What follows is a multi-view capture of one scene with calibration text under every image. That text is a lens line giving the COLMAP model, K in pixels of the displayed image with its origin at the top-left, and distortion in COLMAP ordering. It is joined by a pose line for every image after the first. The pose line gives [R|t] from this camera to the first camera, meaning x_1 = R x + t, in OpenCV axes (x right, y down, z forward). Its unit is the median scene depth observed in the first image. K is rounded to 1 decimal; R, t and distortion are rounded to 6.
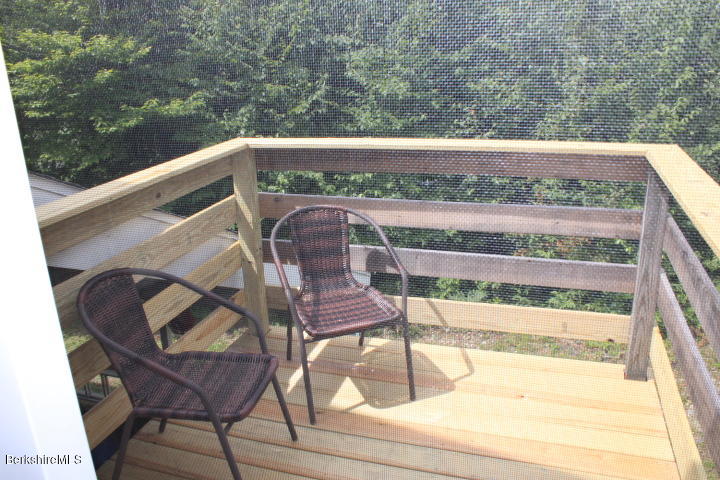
lens RADIAL K [[594.2, 0, 360.0], [0, 594.2, 240.0], [0, 0, 1]] dist [-0.186636, 0.179666]
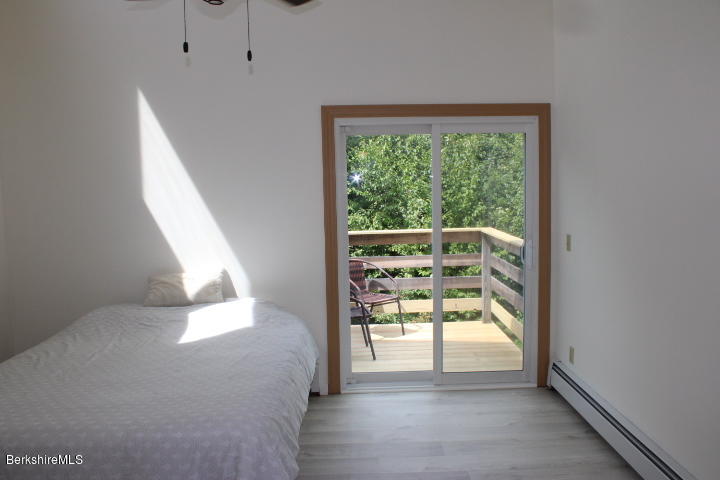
lens RADIAL K [[594.2, 0, 360.0], [0, 594.2, 240.0], [0, 0, 1]] dist [-0.186636, 0.179666]
pose [[0.947016, -0.005925, 0.321132, -0.777539], [0.082466, 0.970798, -0.225281, 0.389466], [-0.310419, 0.239827, 0.919850, -1.143656]]
